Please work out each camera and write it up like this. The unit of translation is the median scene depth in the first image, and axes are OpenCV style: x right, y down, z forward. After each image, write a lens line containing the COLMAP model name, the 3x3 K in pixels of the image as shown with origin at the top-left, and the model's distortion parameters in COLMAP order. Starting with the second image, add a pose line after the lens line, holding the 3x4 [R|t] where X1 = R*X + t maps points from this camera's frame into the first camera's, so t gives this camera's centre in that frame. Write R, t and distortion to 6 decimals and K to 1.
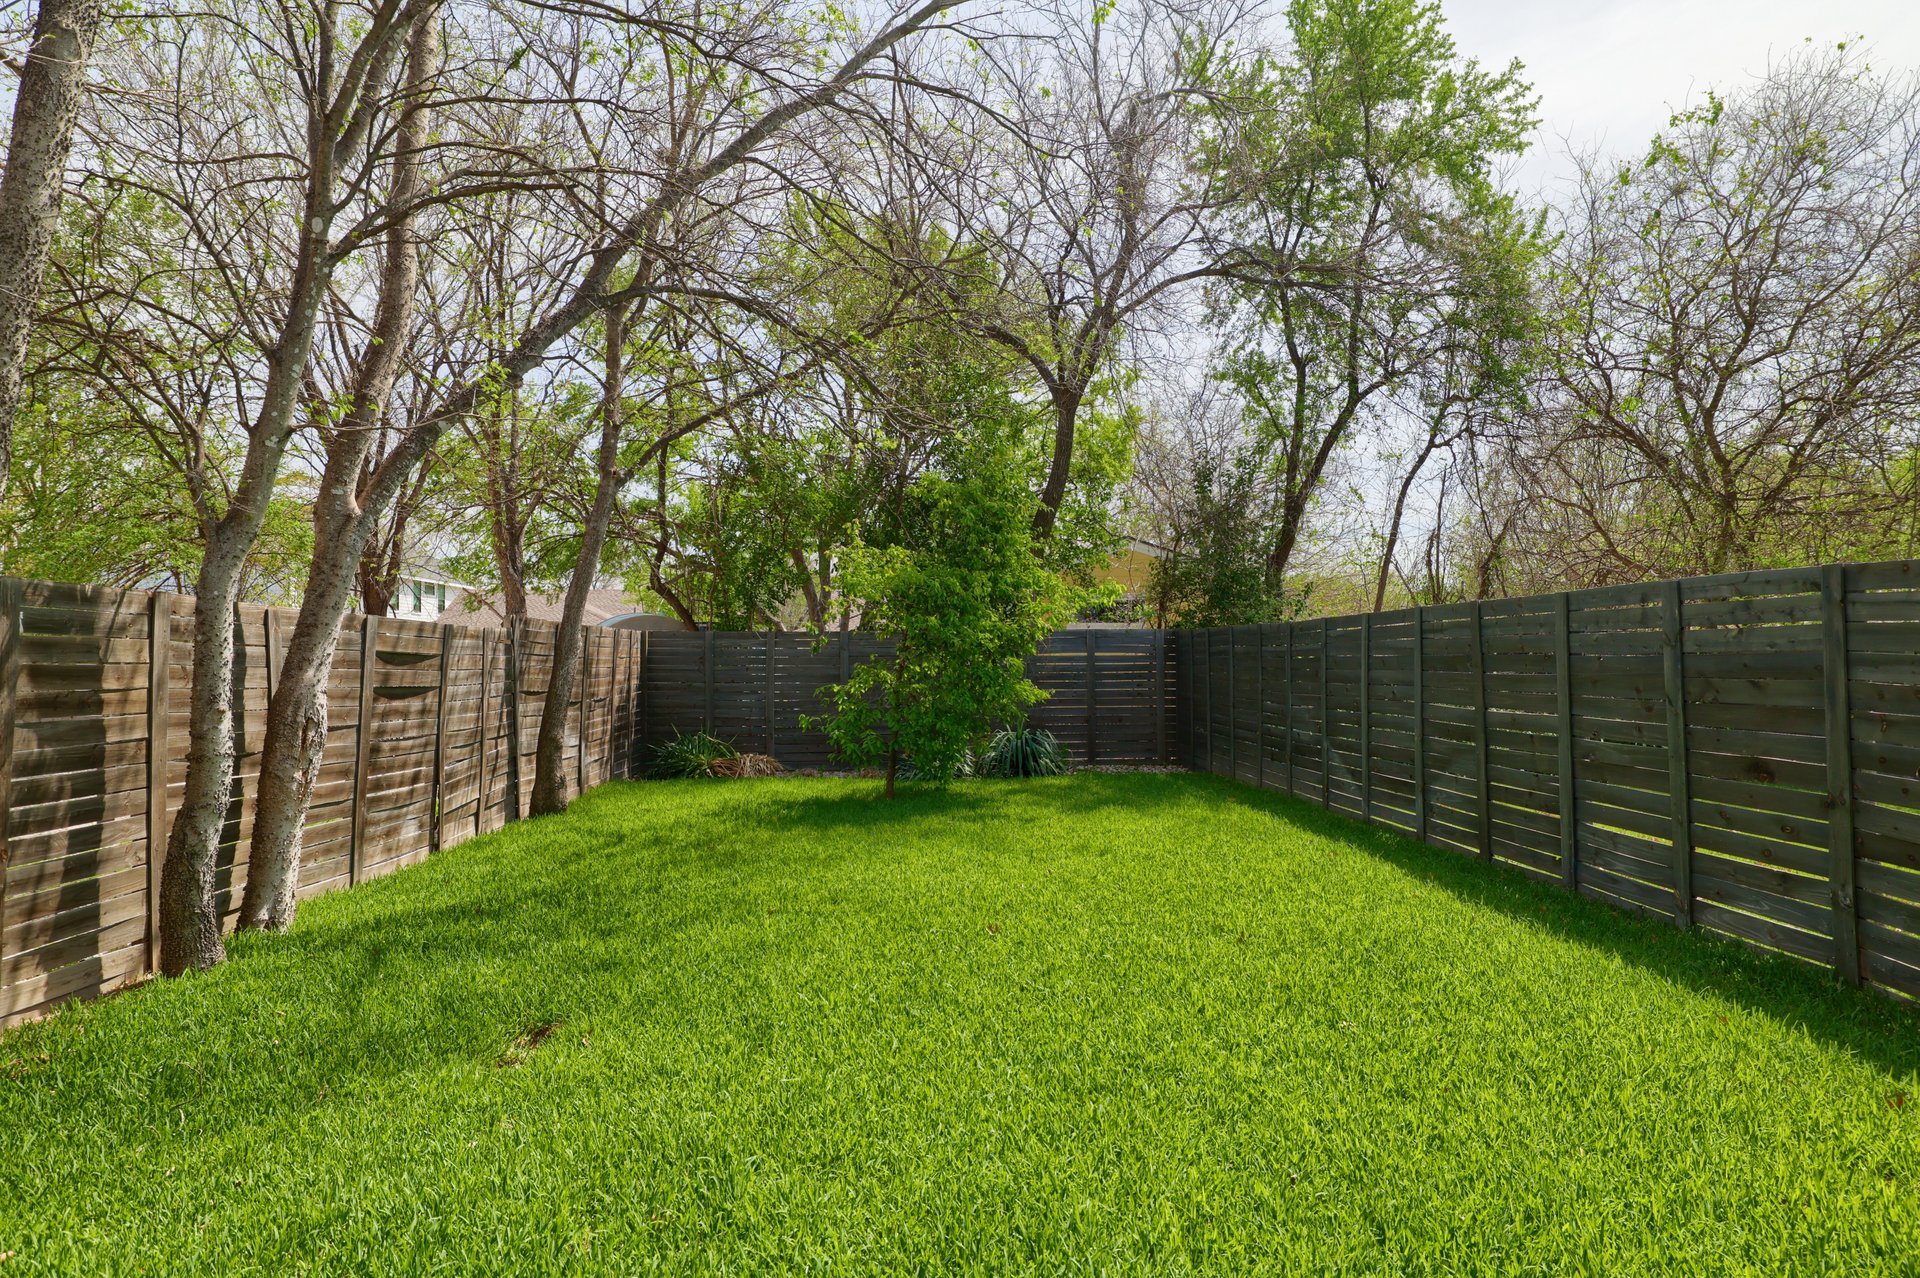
lens RADIAL K [[1168.0, 0, 971.7], [0, 1168.0, 624.0], [0, 0, 1]] dist [0.012653, 0.006033]
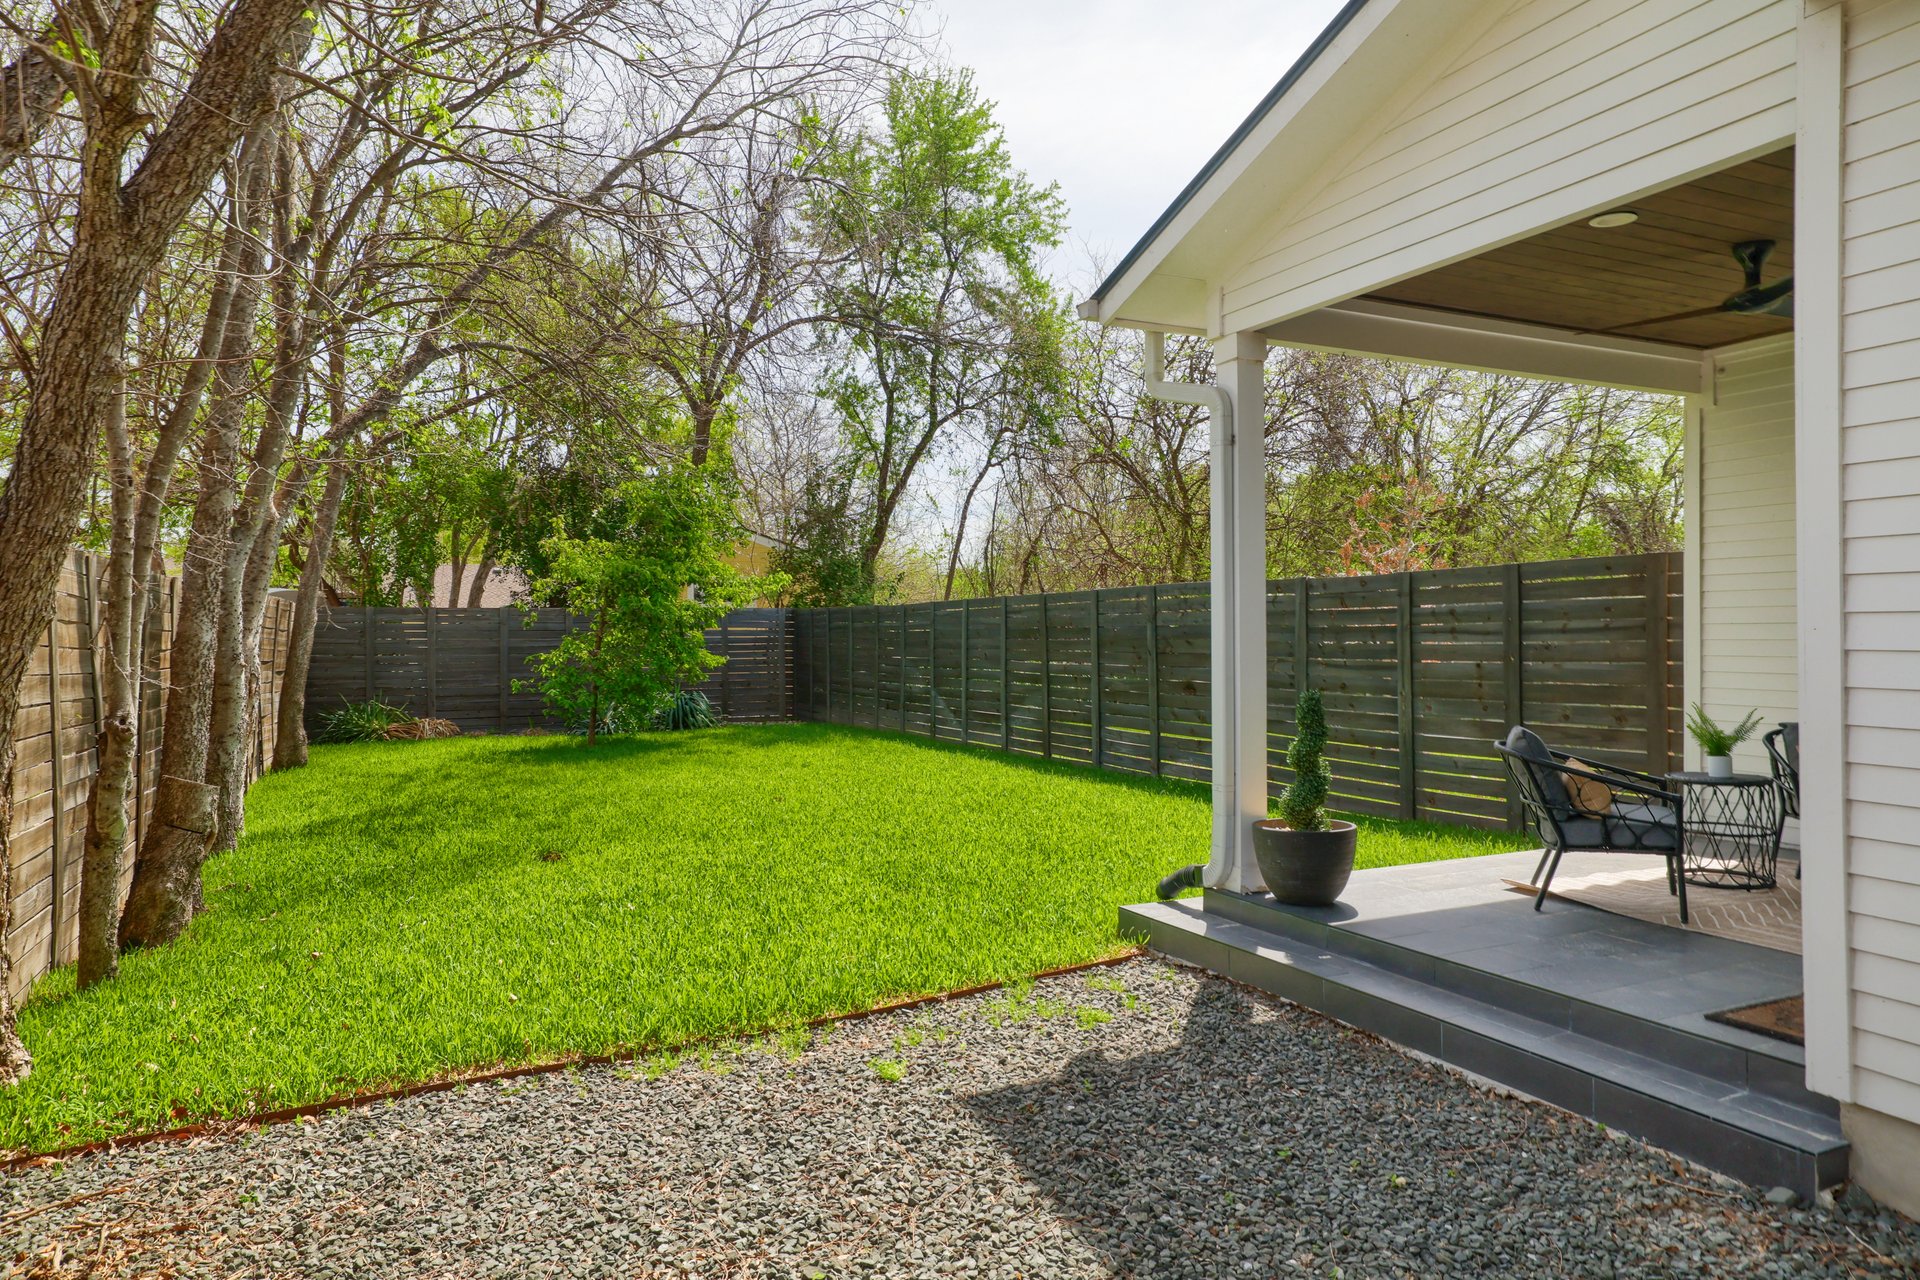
lens RADIAL K [[1168.0, 0, 958.4], [0, 1168.0, 637.8], [0, 0, 1]] dist [0.012653, 0.006033]
pose [[0.929901, -0.001619, 0.367807, -0.118264], [-0.010151, 0.999496, 0.030063, -0.003146], [-0.367670, -0.031690, 0.929416, -0.194692]]
